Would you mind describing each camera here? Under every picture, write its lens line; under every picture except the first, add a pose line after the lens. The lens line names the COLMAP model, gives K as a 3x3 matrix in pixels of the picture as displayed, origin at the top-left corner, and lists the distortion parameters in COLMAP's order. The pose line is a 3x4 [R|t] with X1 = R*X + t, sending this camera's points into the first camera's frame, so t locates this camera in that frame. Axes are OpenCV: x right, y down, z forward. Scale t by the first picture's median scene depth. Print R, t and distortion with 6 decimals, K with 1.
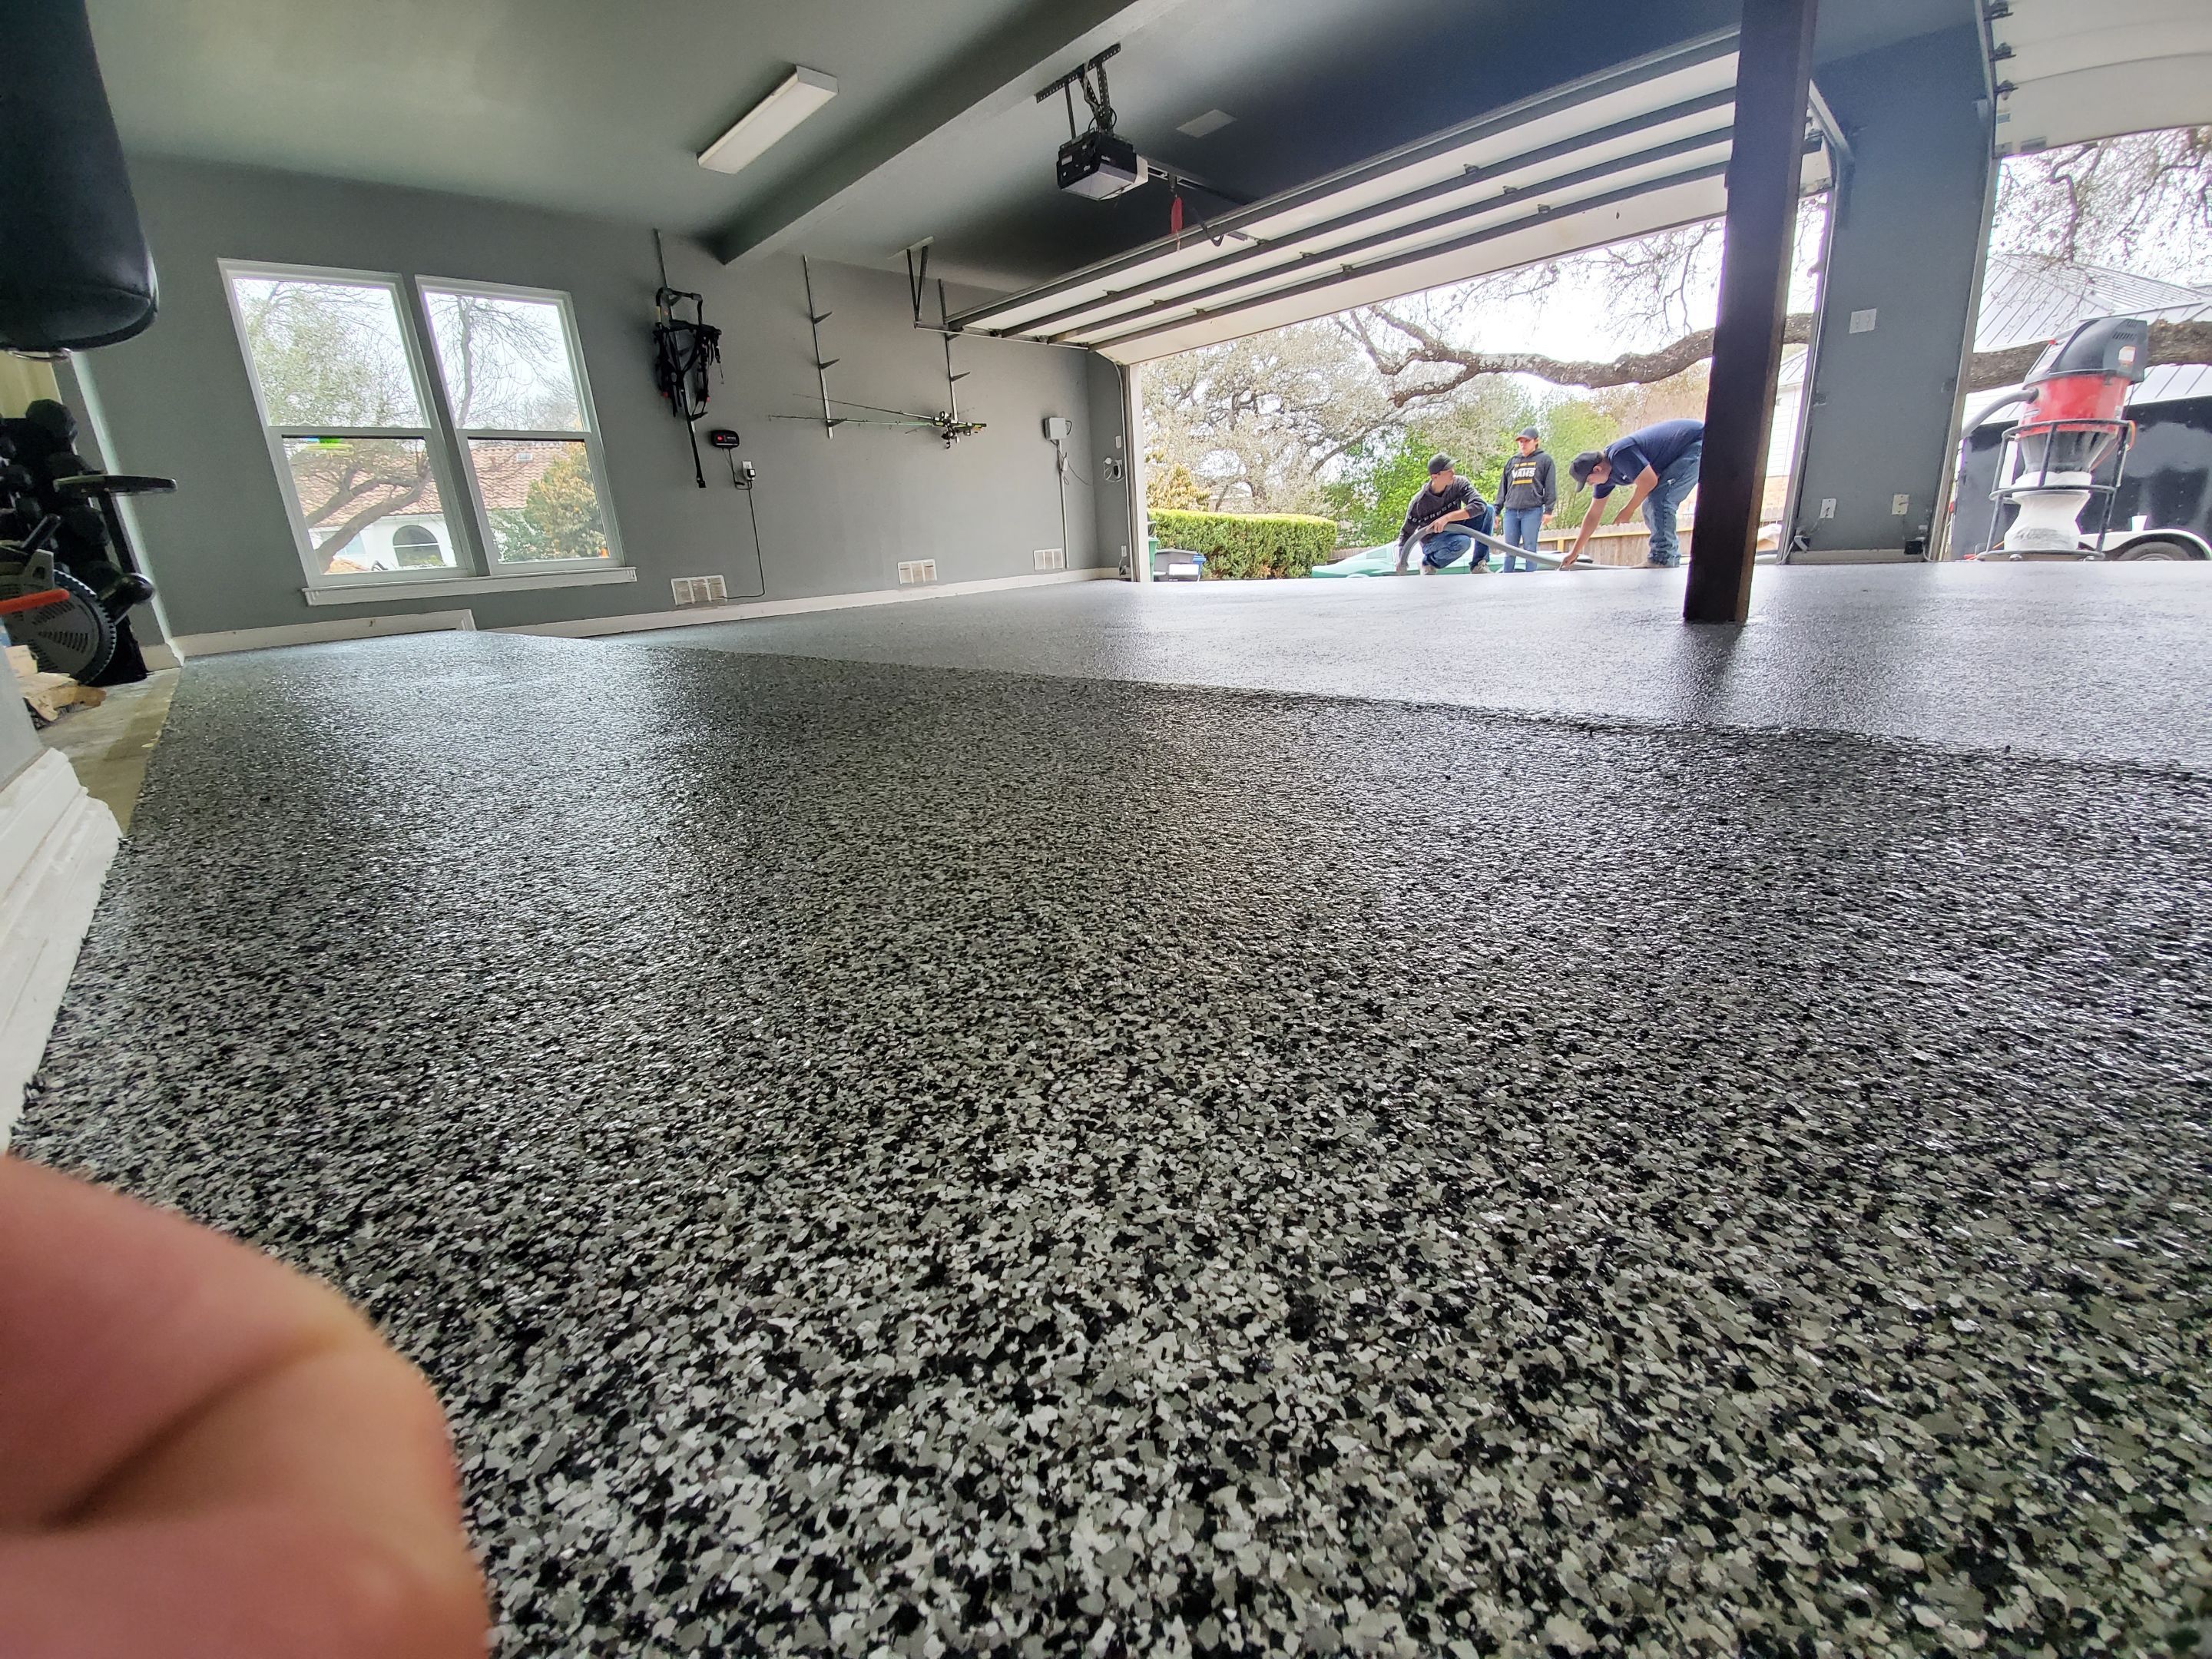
lens RADIAL K [[884.6, 0, 1087.8], [0, 884.6, 839.5], [0, 0, 1]] dist [-0.000135, -0.011211]
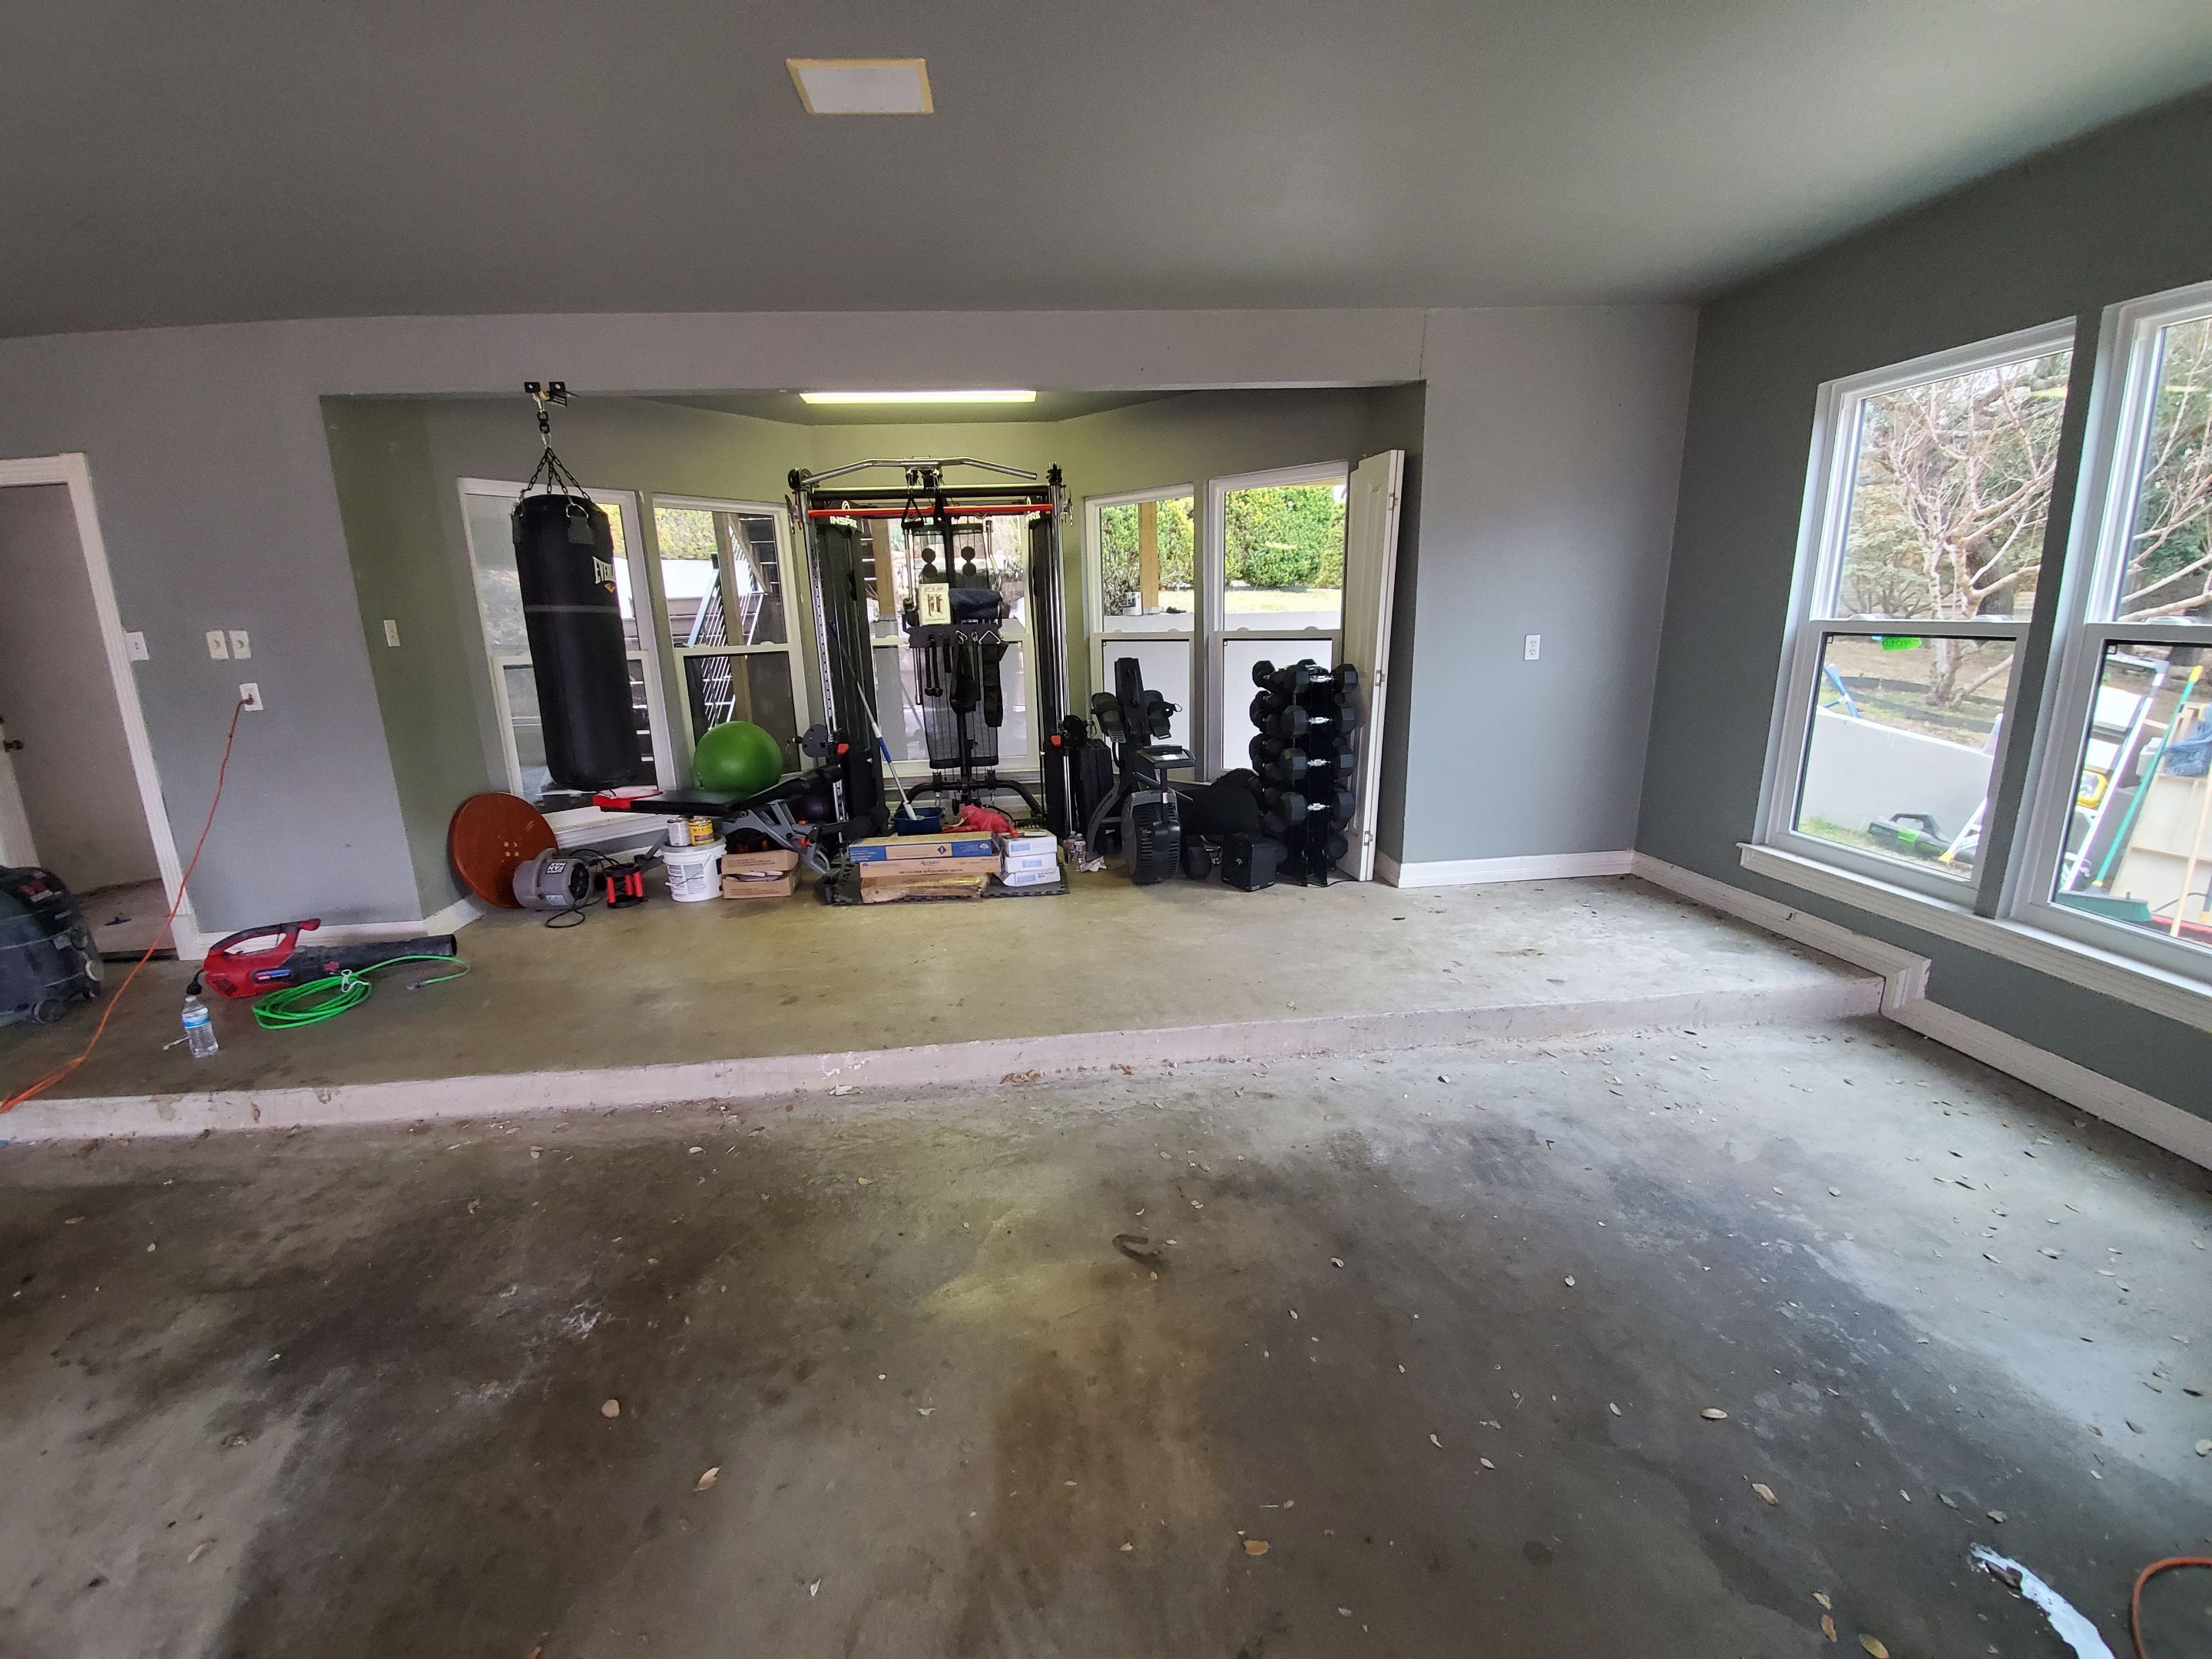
lens RADIAL K [[878.0, 0, 1086.9], [0, 878.0, 825.8], [0, 0, 1]] dist [0.011857, -0.018630]
pose [[-0.634820, 0.260290, -0.727498, -0.086994], [-0.171836, 0.870409, 0.461367, -0.886720], [0.753310, 0.417896, -0.507826, 1.582808]]
